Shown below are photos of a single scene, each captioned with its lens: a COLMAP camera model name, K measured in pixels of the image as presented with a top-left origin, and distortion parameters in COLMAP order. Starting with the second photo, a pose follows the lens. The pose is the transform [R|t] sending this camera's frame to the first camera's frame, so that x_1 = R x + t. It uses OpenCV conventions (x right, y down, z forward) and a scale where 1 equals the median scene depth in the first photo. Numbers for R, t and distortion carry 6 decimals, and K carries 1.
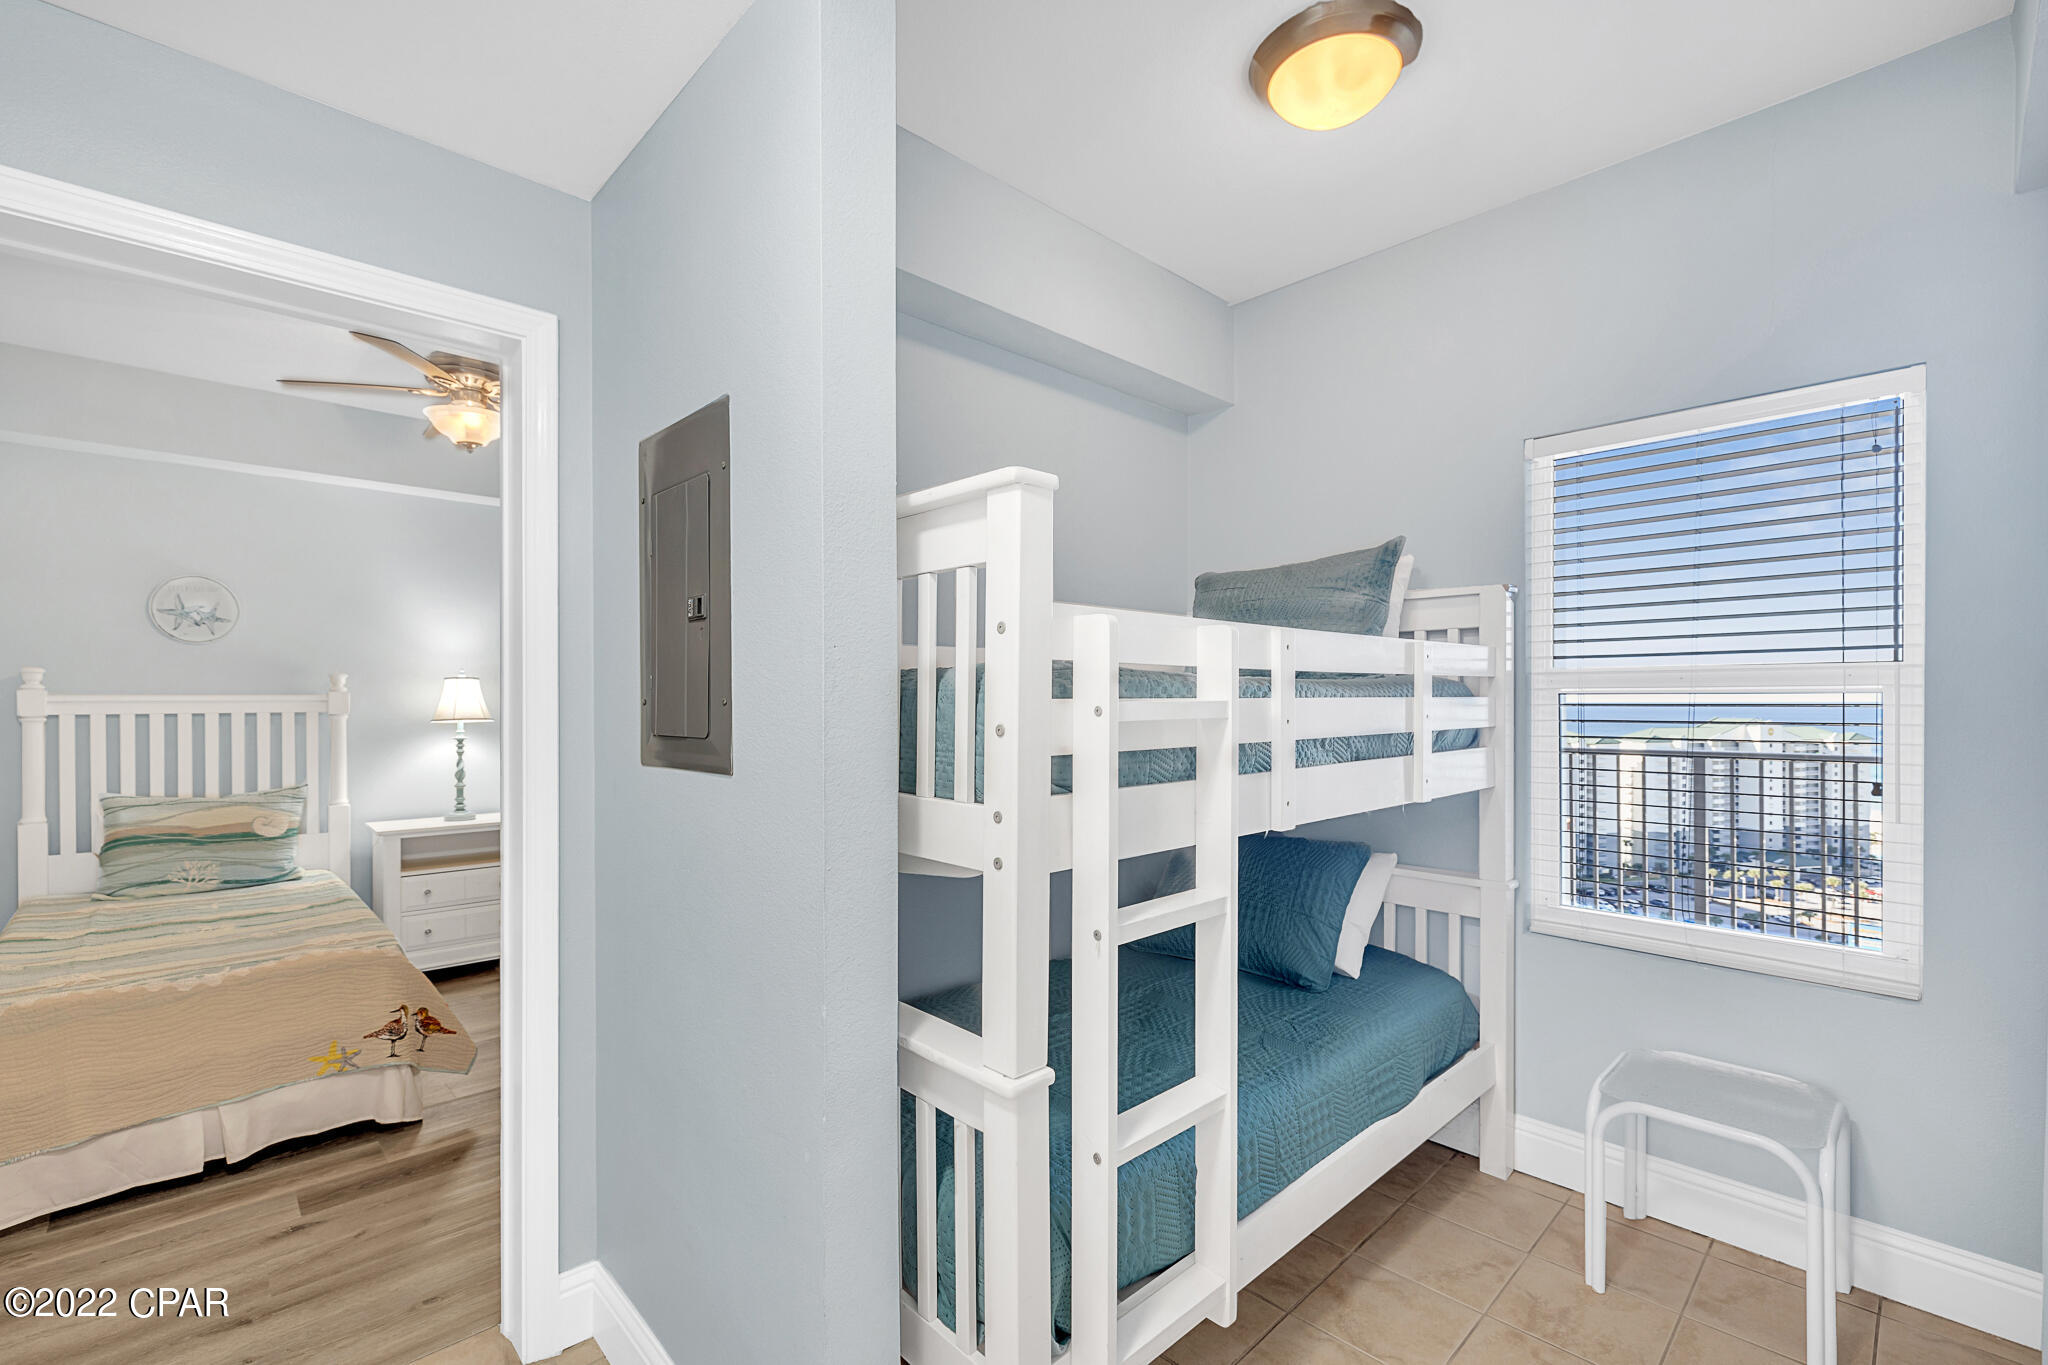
lens RADIAL K [[892.1, 0, 1031.6], [0, 892.1, 696.4], [0, 0, 1]] dist [0.001626, -0.000035]
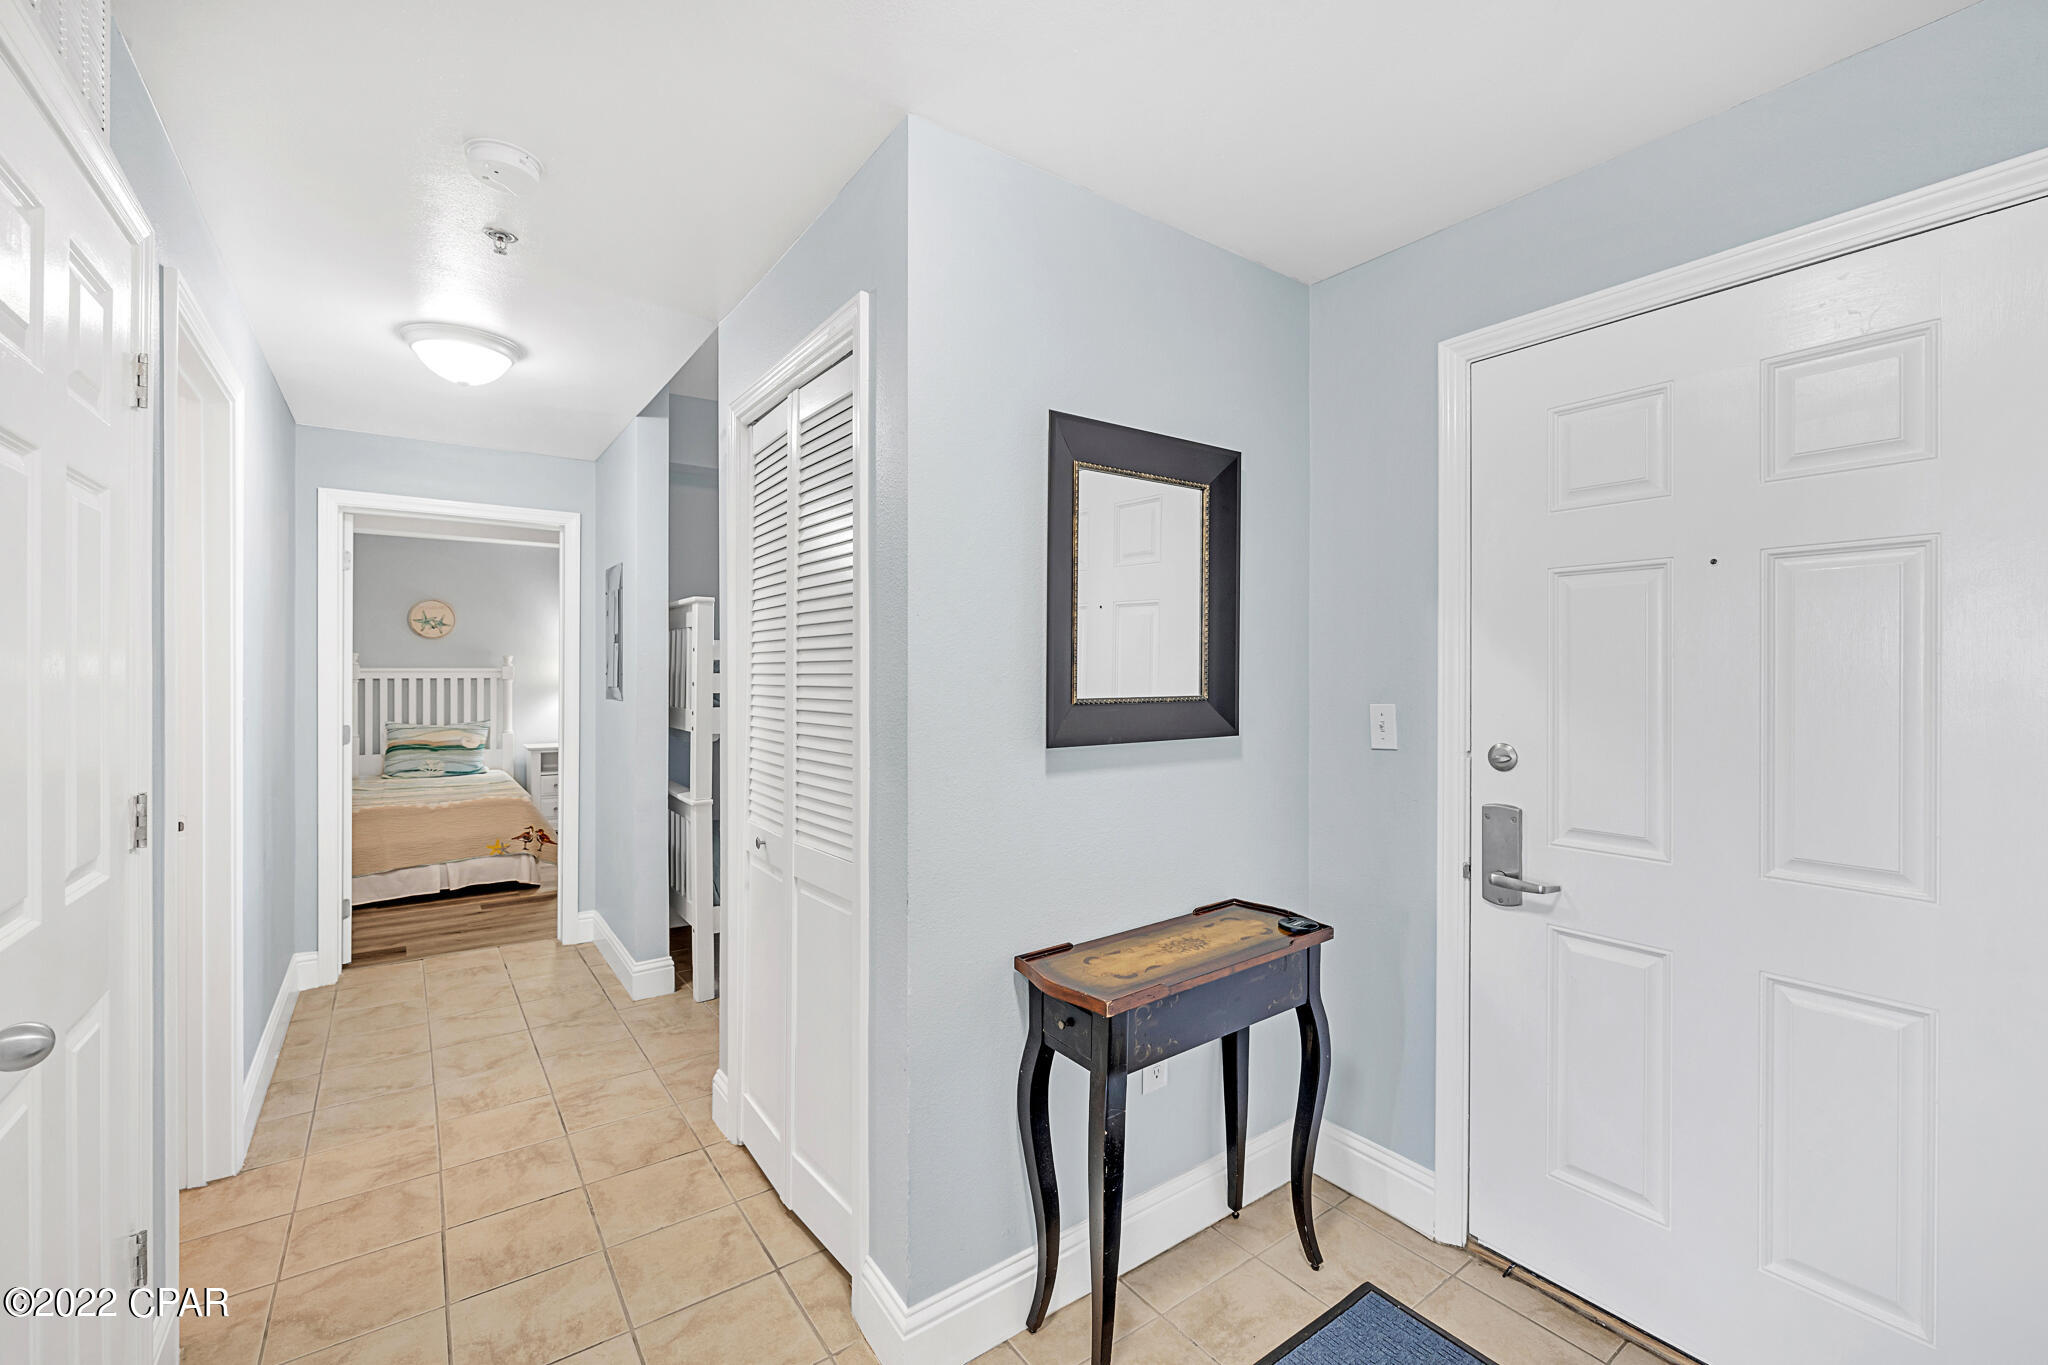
lens RADIAL K [[829.6, 0, 1025.1], [0, 829.6, 672.9], [0, 0, 1]] dist [0.001646, 0.000097]
pose [[0.992956, 0.008707, -0.118160, 0.446413], [-0.008679, 0.999962, 0.000751, -0.002714], [0.118162, 0.000279, 0.992994, -0.520280]]
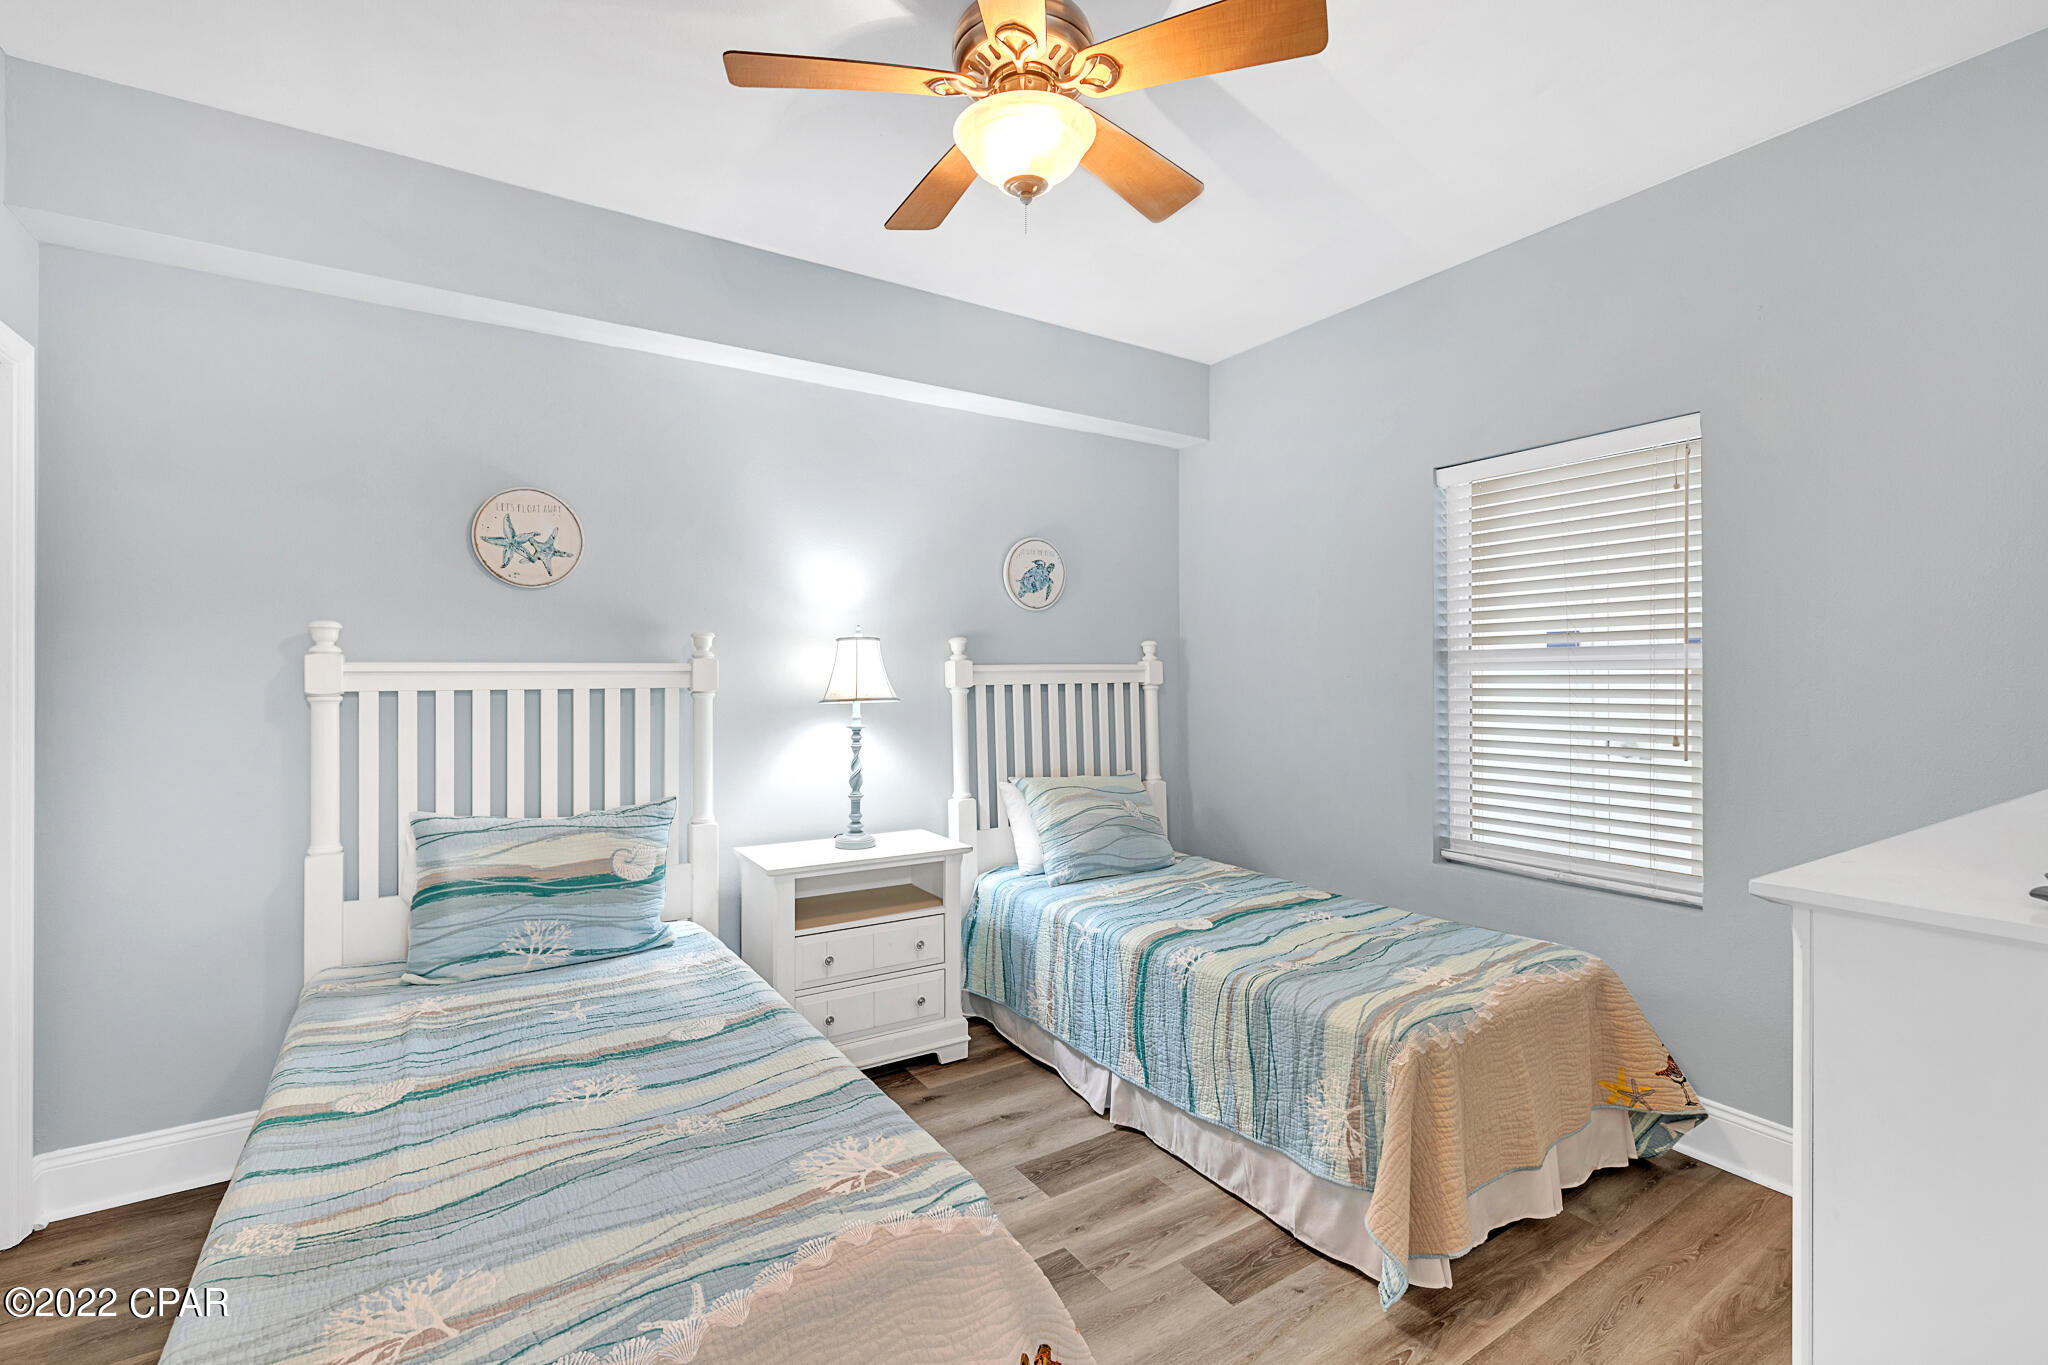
lens RADIAL K [[911.5, 0, 1059.3], [0, 911.5, 664.0], [0, 0, 1]] dist [-0.001569, -0.000581]
pose [[0.986611, 0.002543, -0.163073, -0.455823], [-0.003395, 0.999982, -0.004948, 0.001497], [0.163057, 0.005435, 0.986602, 0.409765]]
